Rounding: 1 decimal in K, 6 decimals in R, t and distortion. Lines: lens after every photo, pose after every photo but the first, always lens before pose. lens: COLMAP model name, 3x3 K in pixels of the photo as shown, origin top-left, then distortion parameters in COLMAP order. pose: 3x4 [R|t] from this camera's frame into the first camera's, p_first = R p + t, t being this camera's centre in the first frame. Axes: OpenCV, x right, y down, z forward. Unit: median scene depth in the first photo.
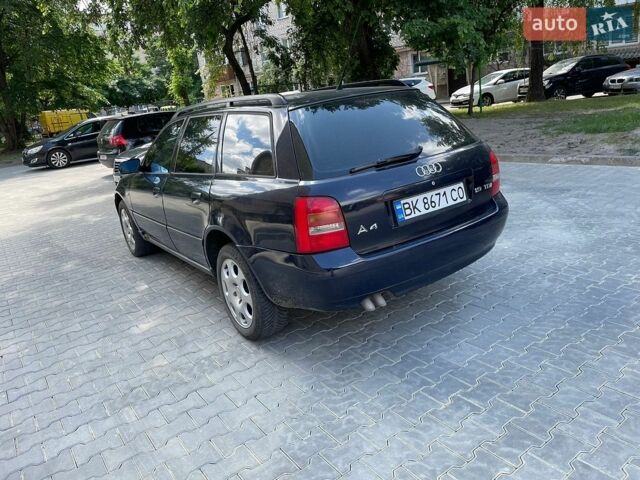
lens RADIAL K [[483.1, 0, 320.0], [0, 483.1, 240.0], [0, 0, 1]] dist [0.008874, -0.005096]
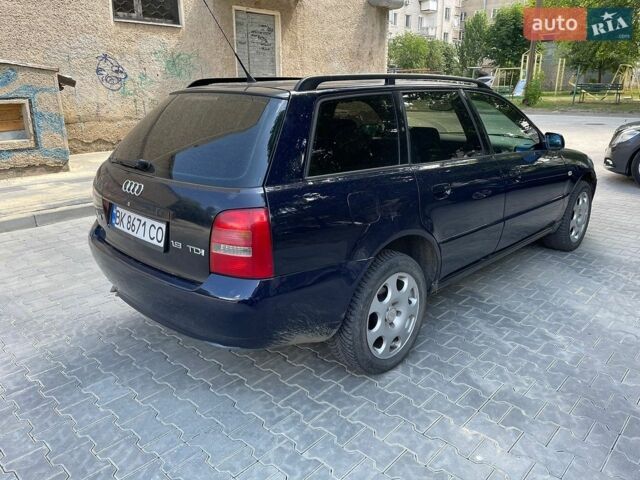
lens RADIAL K [[483.1, 0, 320.0], [0, 483.1, 240.0], [0, 0, 1]] dist [0.008874, -0.005096]
pose [[0.190150, 0.404769, -0.894430, 1.007869], [-0.294231, 0.892670, 0.341421, -0.418449], [0.936628, 0.198248, 0.288837, 0.993554]]
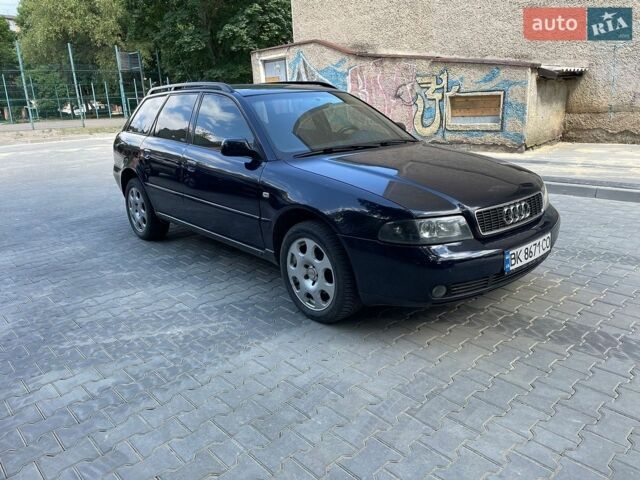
lens RADIAL K [[483.1, 0, 320.0], [0, 483.1, 240.0], [0, 0, 1]] dist [0.008874, -0.005096]
pose [[-0.979579, 0.188447, -0.070084, 0.679572], [0.119963, 0.827549, 0.548426, -0.528033], [0.161347, 0.528819, -0.833257, 1.543989]]
